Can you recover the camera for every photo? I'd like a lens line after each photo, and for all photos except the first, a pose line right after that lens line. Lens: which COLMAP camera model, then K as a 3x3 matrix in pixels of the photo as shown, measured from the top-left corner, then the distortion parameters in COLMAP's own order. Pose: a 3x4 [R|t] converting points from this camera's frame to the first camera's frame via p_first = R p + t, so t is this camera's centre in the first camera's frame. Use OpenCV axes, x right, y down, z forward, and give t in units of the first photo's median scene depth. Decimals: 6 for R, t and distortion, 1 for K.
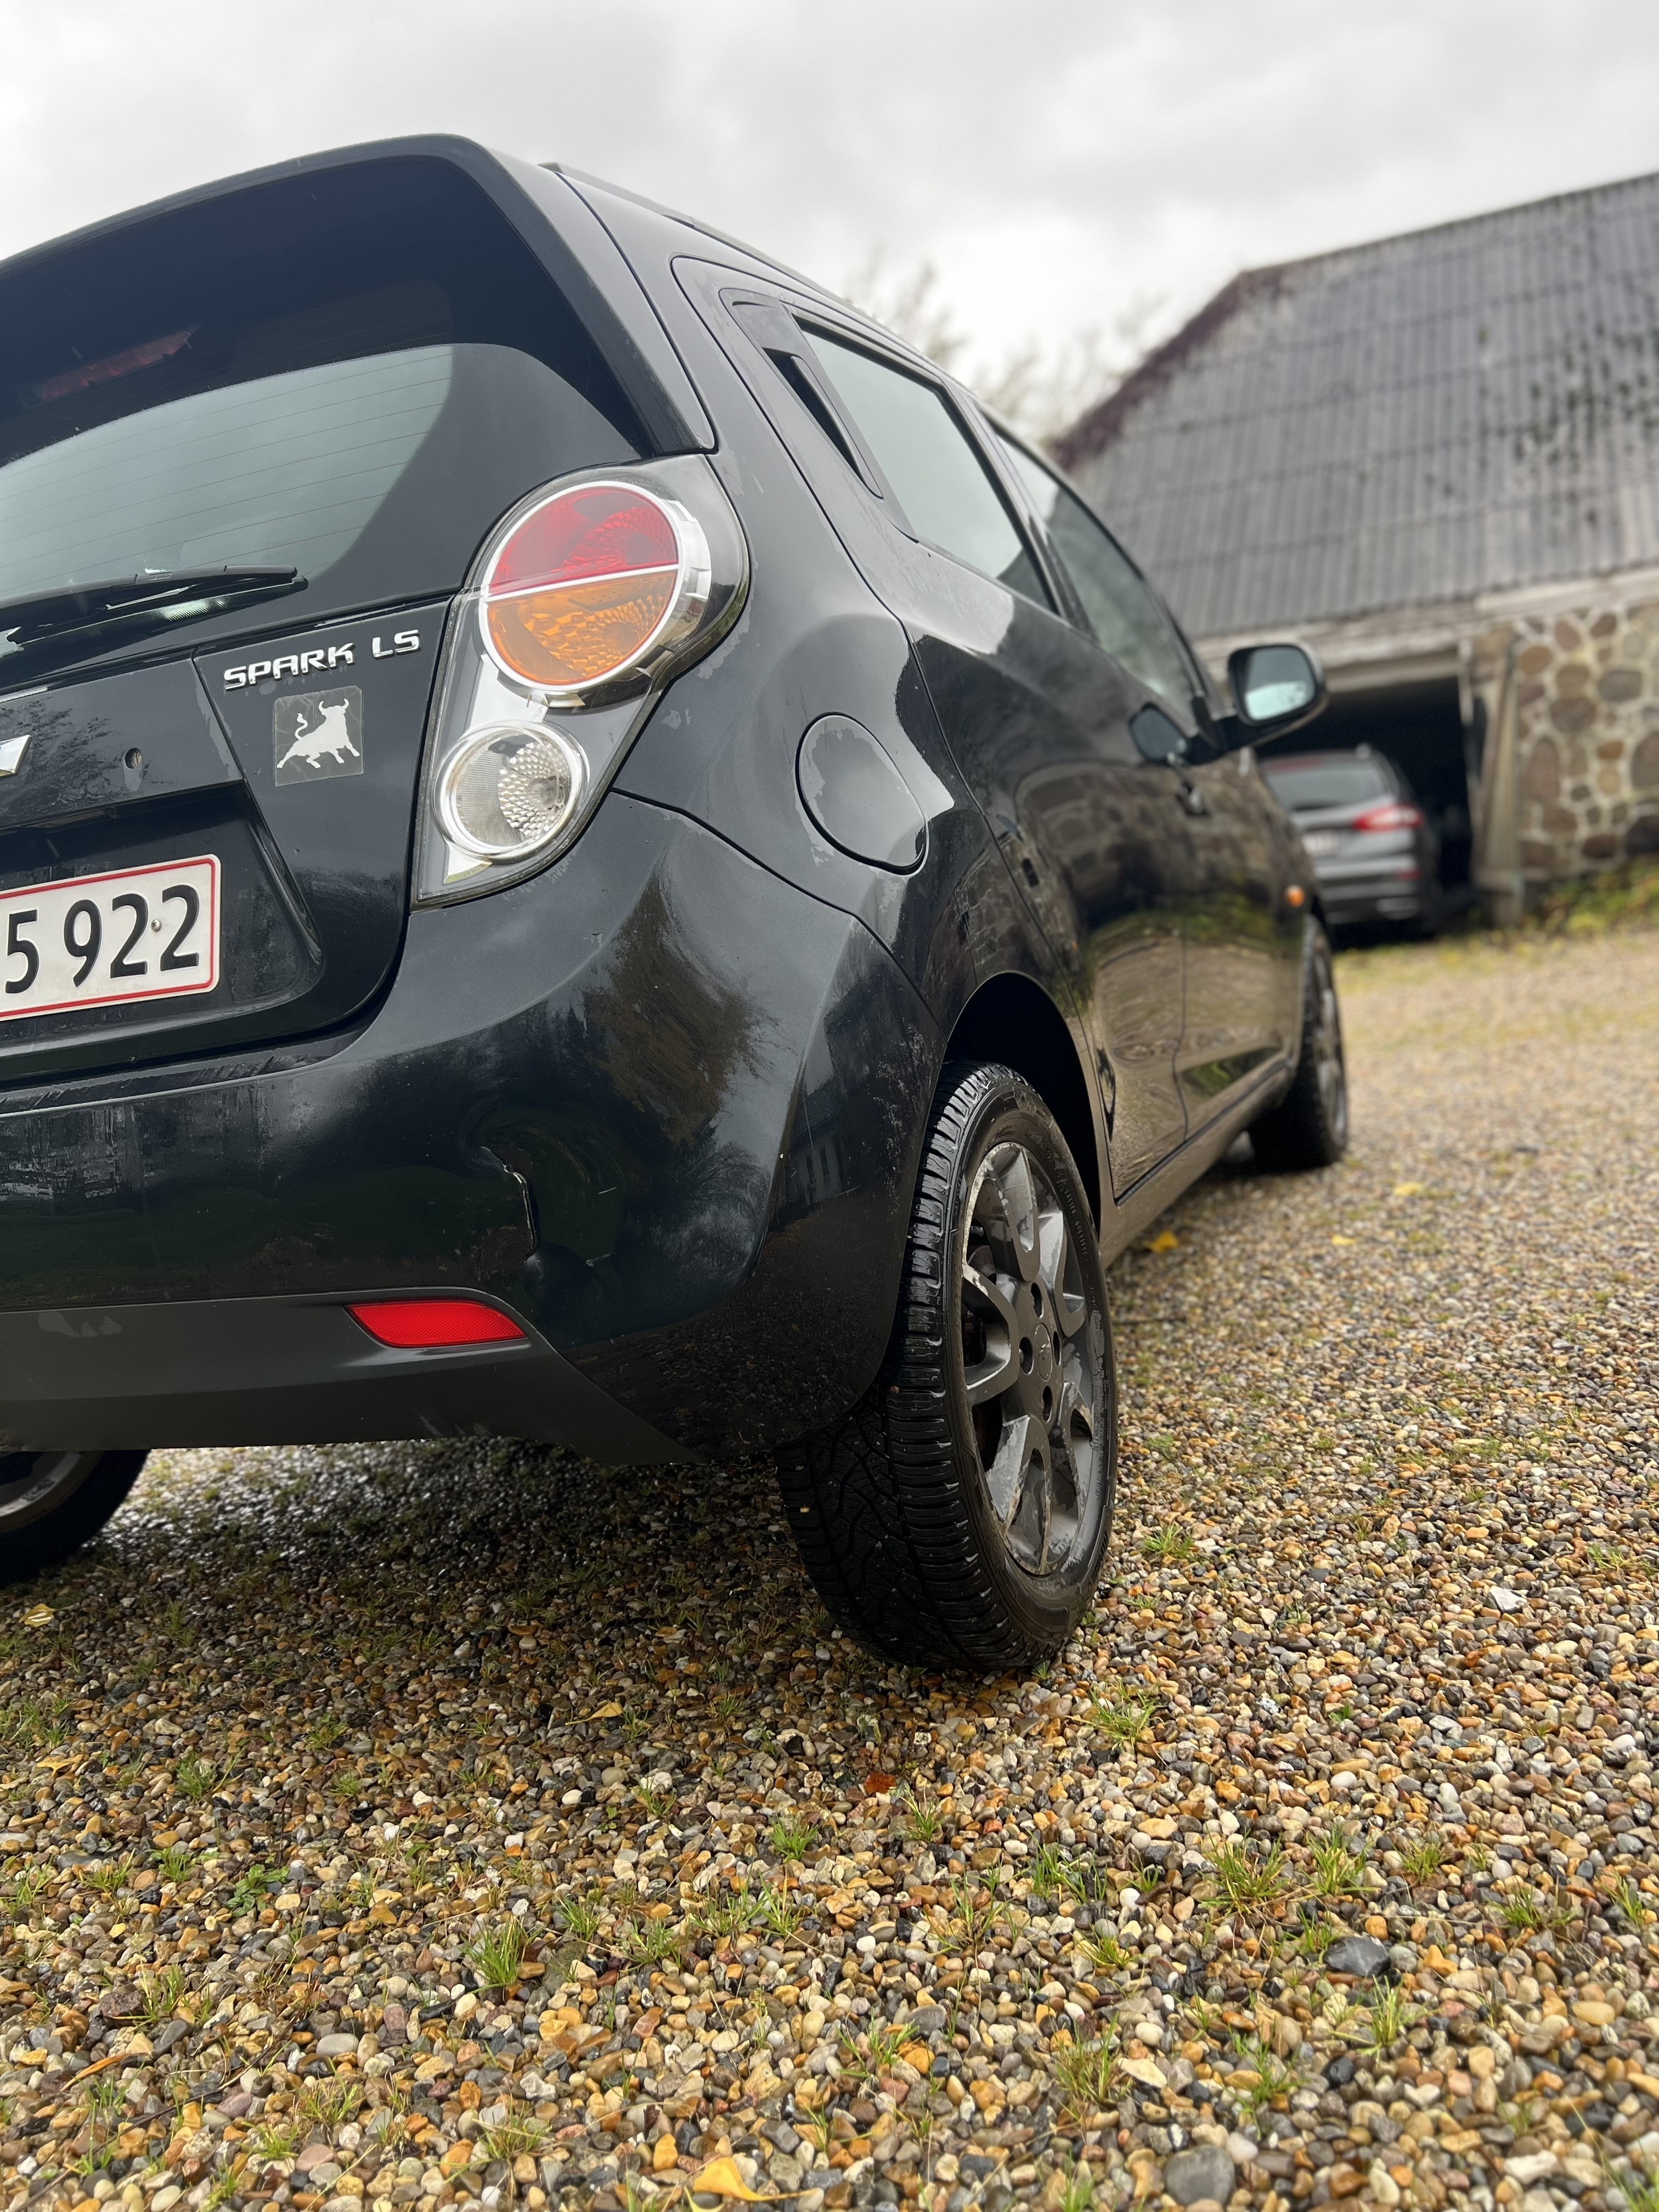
lens RADIAL K [[1661.6, 0, 826.1], [0, 1661.6, 1098.6], [0, 0, 1]] dist [0.033816, -0.021503]
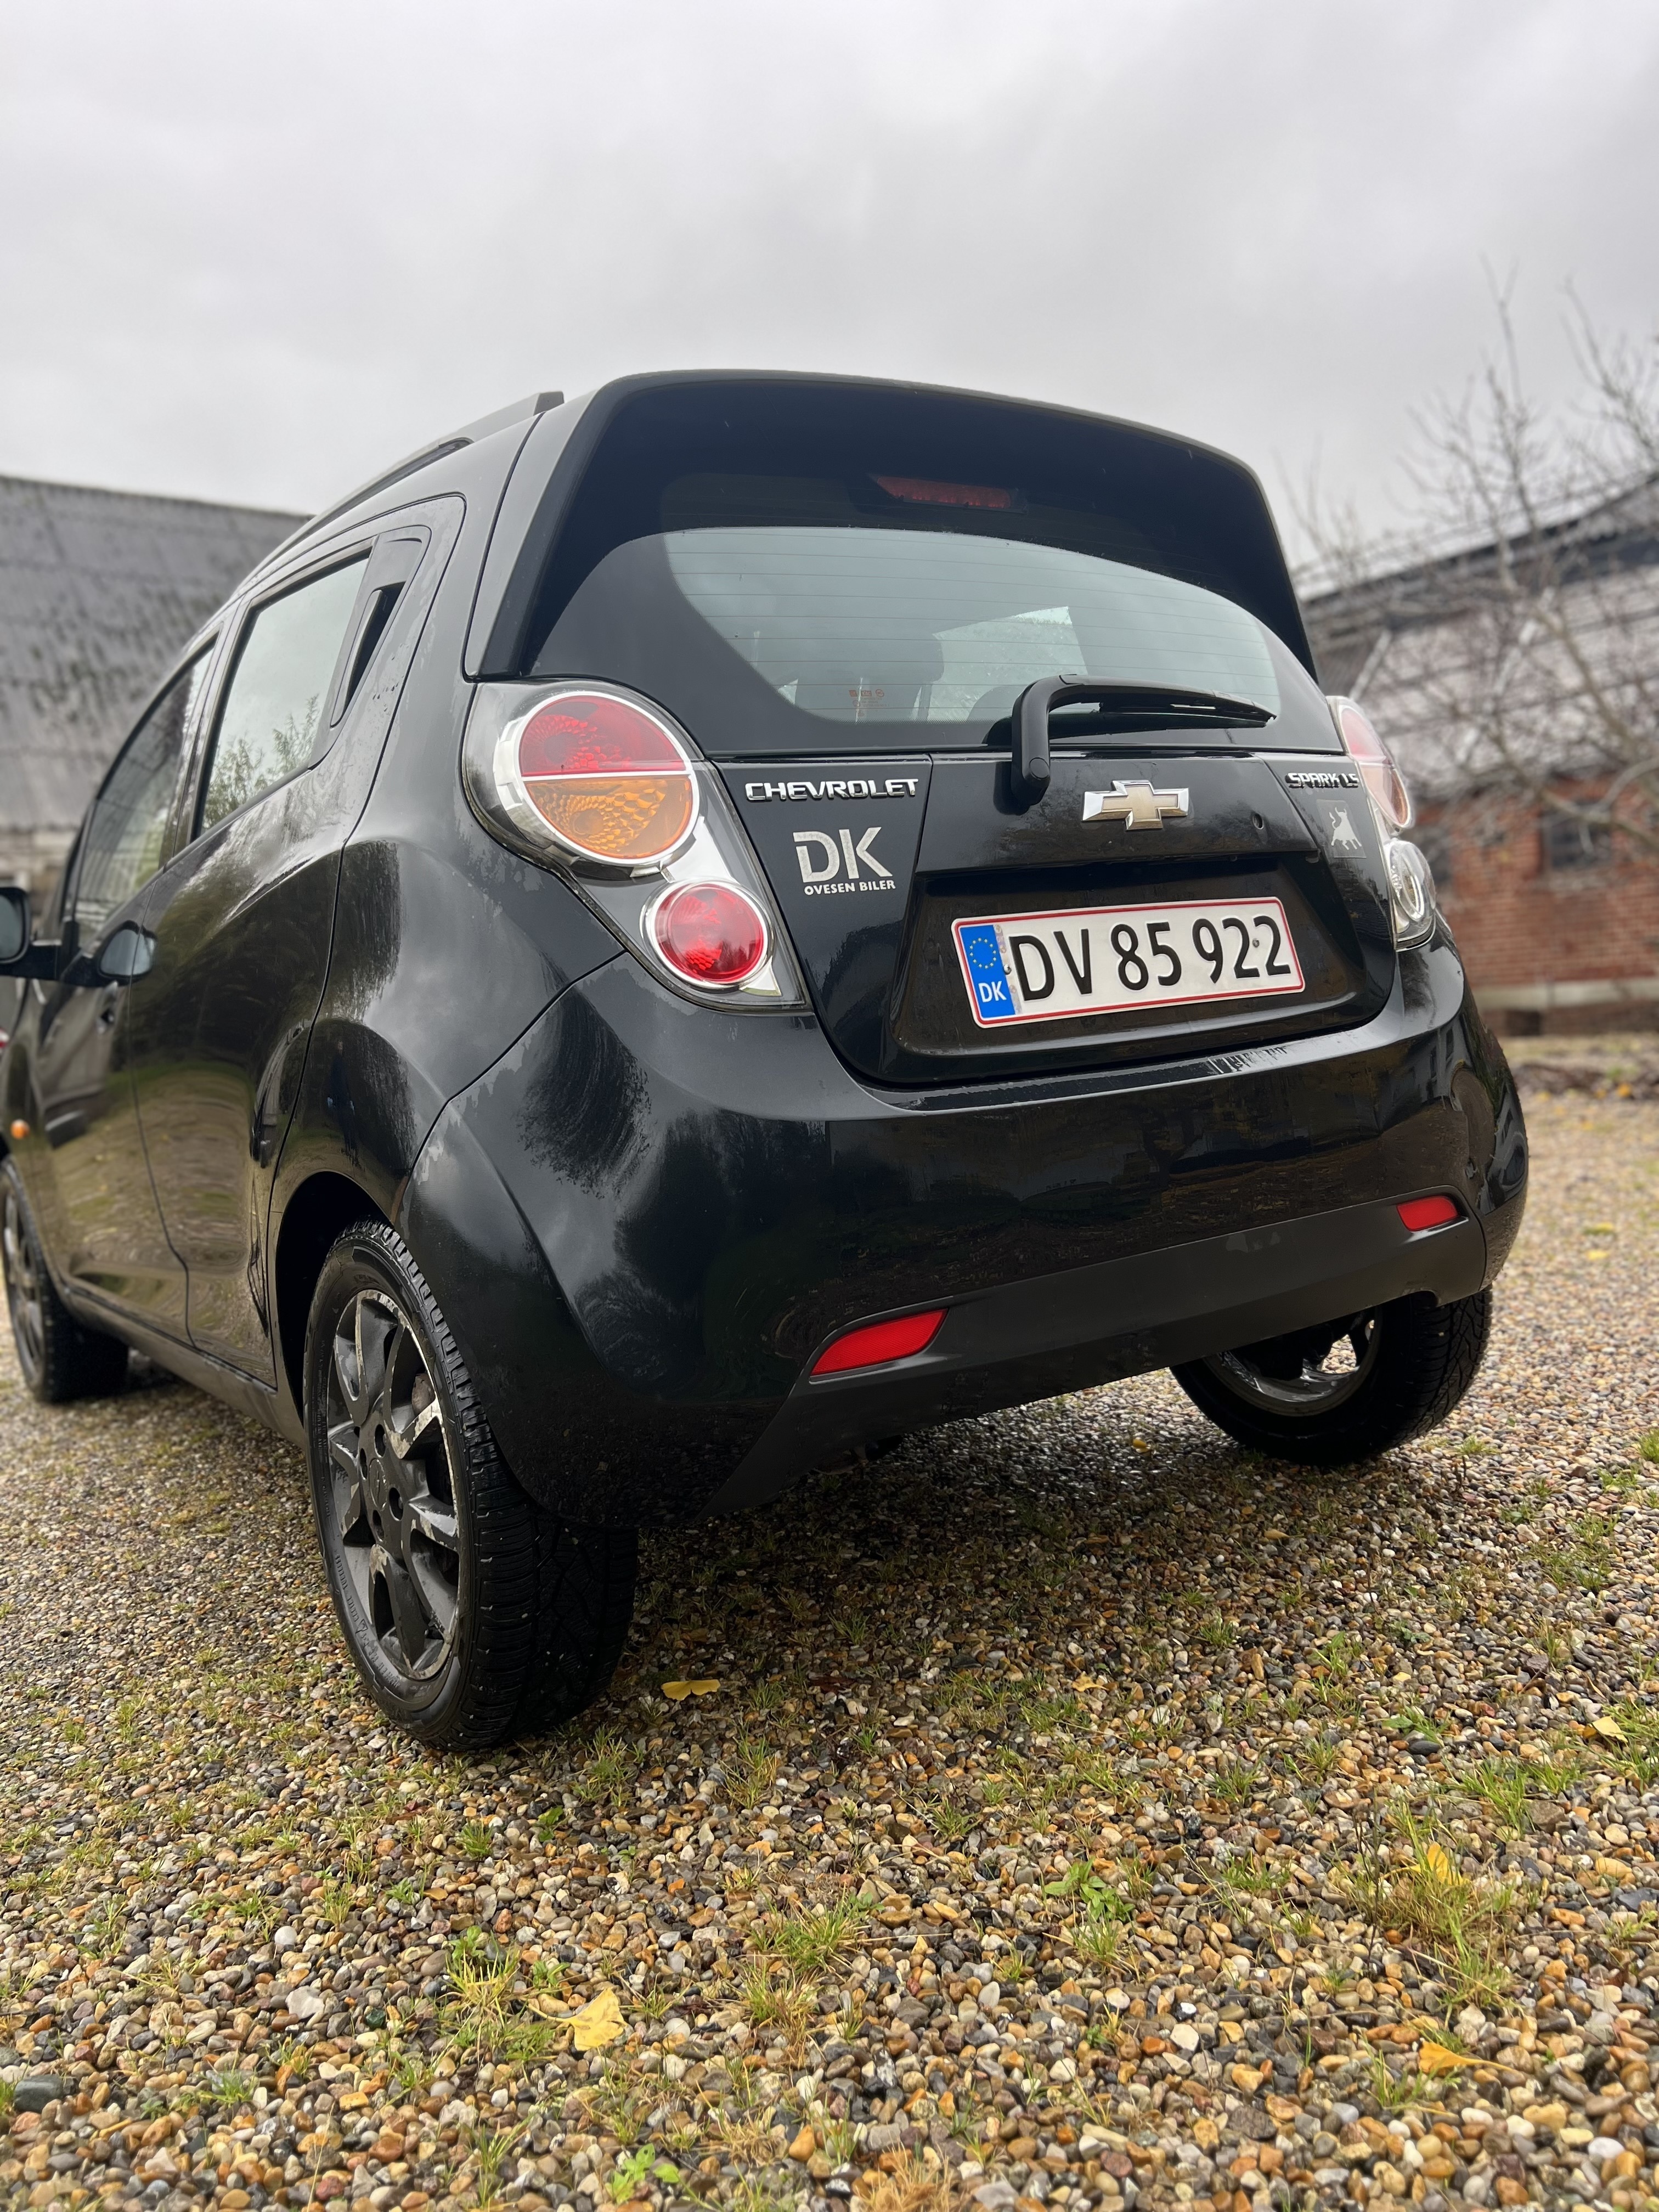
lens RADIAL K [[1661.6, 0, 827.4], [0, 1661.6, 1111.2], [0, 0, 1]] dist [0.033816, -0.021503]
pose [[0.556322, 0.031565, 0.830367, -1.691101], [0.092058, 0.990786, -0.099339, 0.133154], [-0.825851, 0.131706, 0.548291, 0.550761]]
